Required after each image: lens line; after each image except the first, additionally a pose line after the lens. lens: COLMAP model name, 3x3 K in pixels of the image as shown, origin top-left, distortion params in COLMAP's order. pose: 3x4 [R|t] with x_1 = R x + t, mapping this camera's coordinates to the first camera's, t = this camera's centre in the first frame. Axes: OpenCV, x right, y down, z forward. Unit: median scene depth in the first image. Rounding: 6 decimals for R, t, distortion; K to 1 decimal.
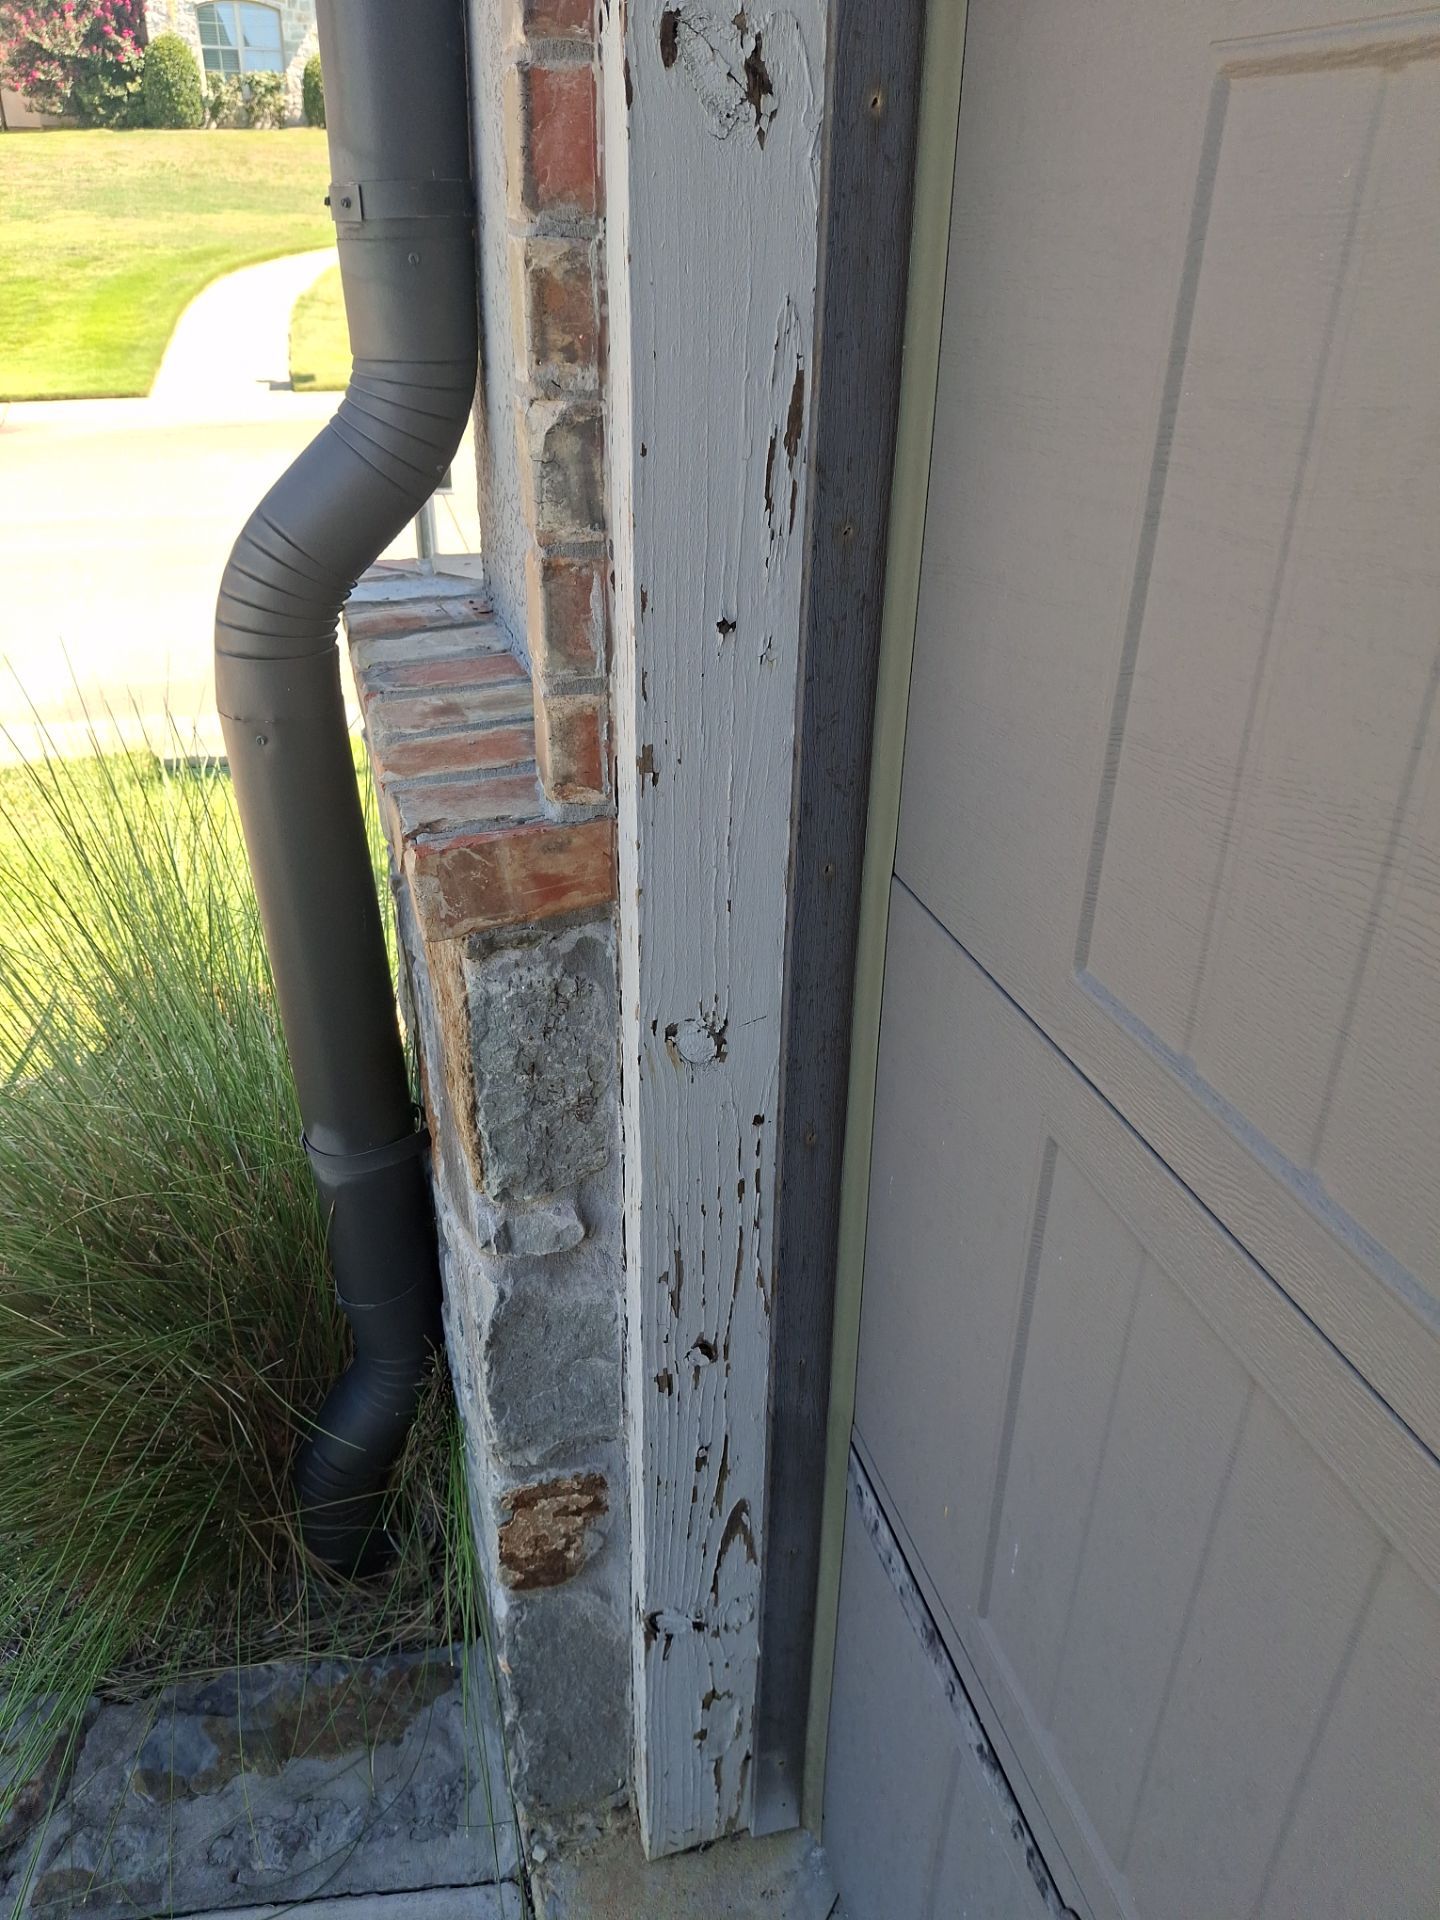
lens RADIAL K [[1486.7, 0, 716.8], [0, 1486.7, 964.0], [0, 0, 1]] dist [-0.010051, -0.006129]
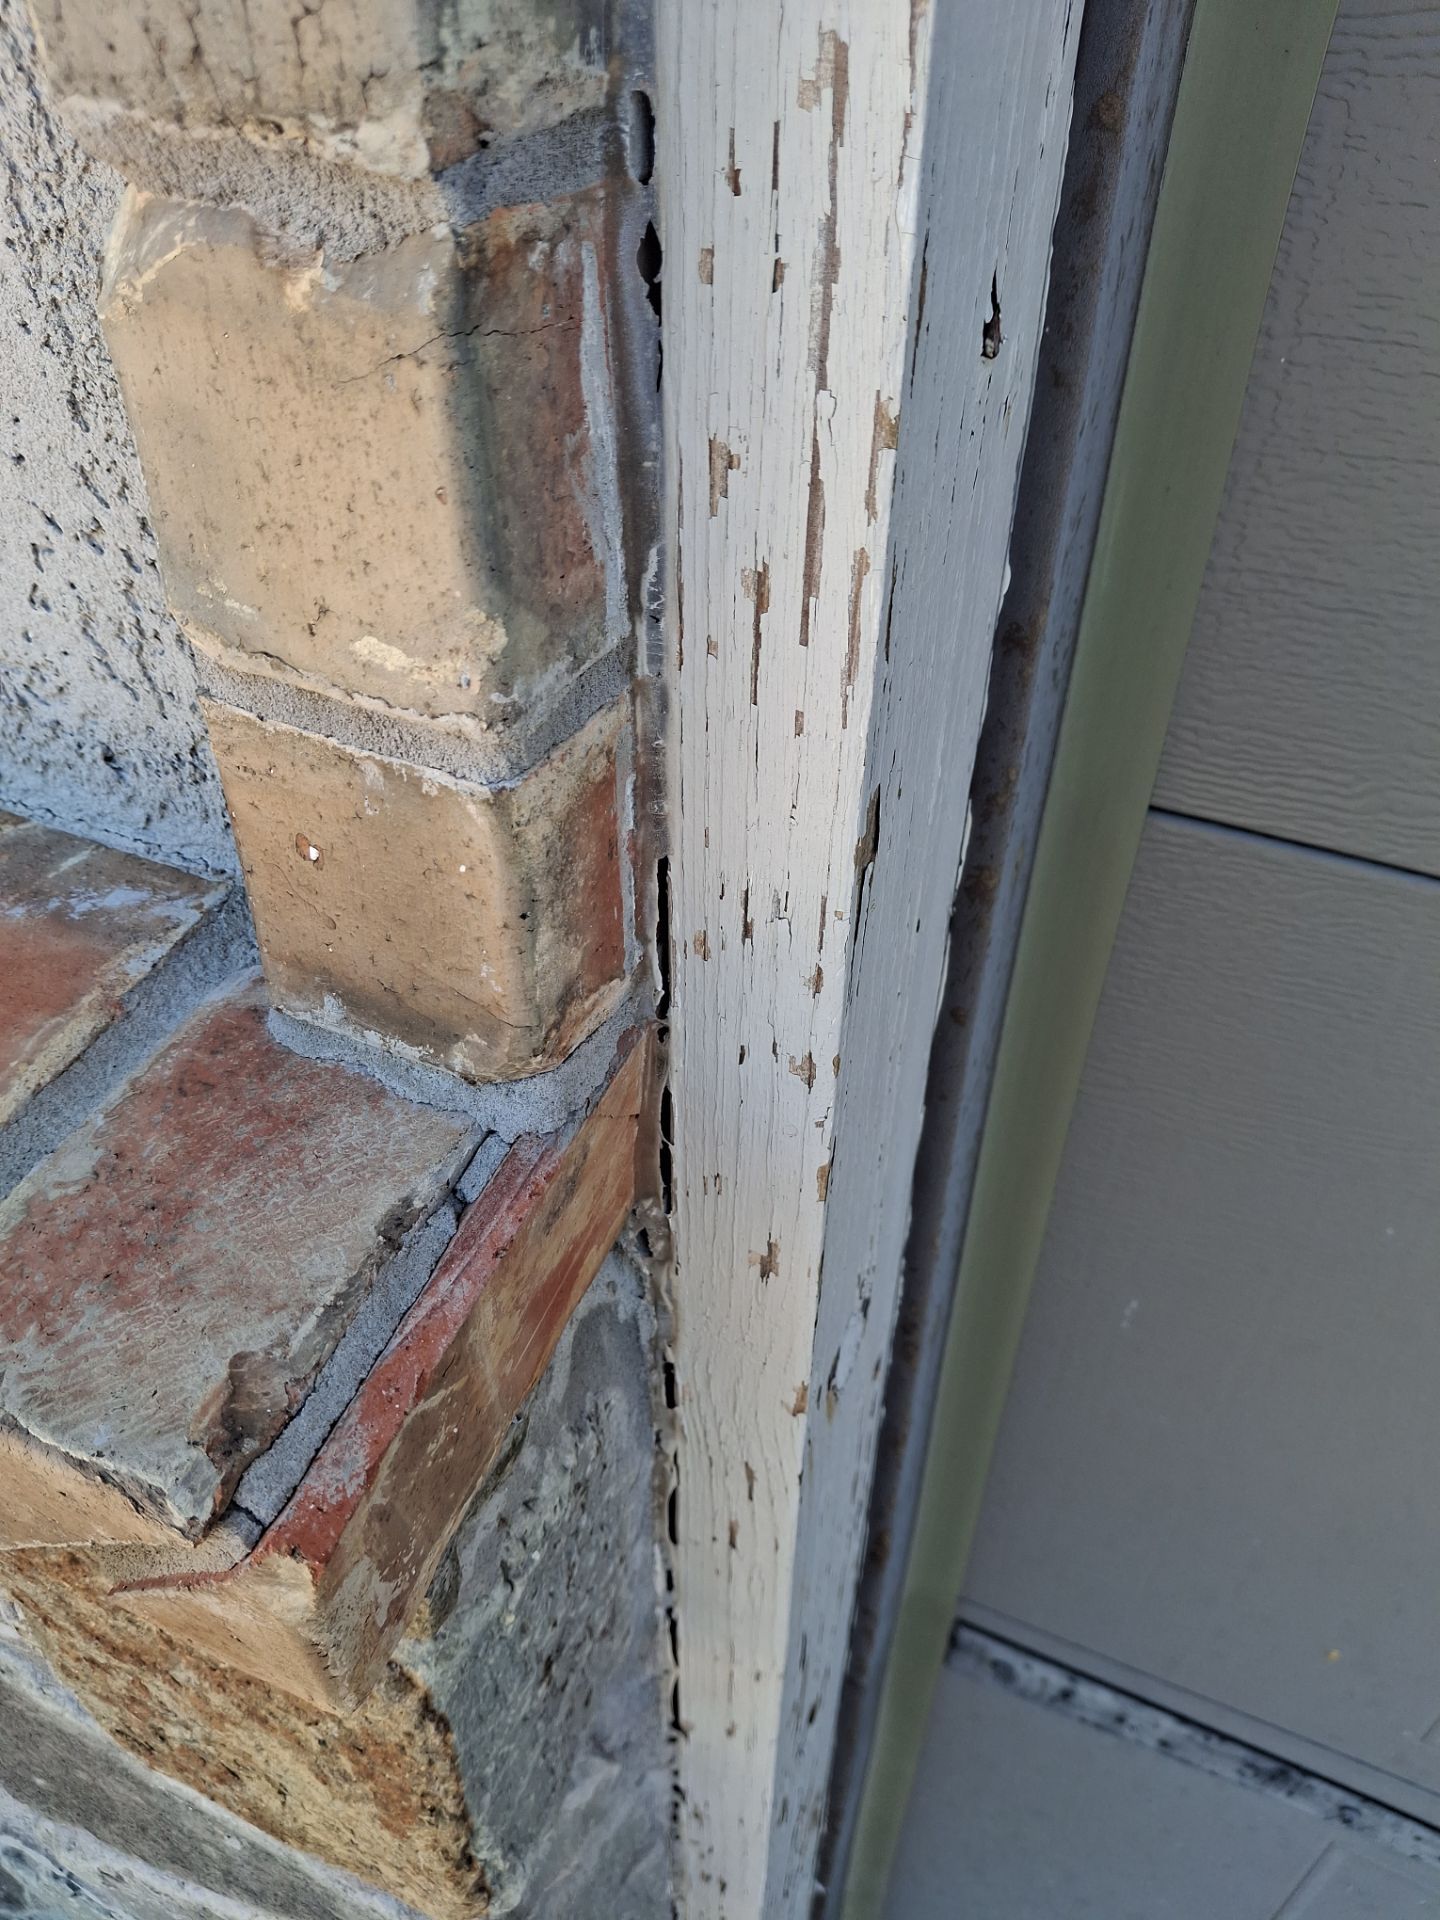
lens RADIAL K [[1486.7, 0, 719.6], [0, 1486.7, 950.5], [0, 0, 1]] dist [-0.010051, -0.006129]
pose [[0.645962, -0.504800, 0.572634, -0.247200], [0.371194, 0.863194, 0.342214, -0.224230], [-0.667044, -0.008499, 0.744970, 0.753700]]
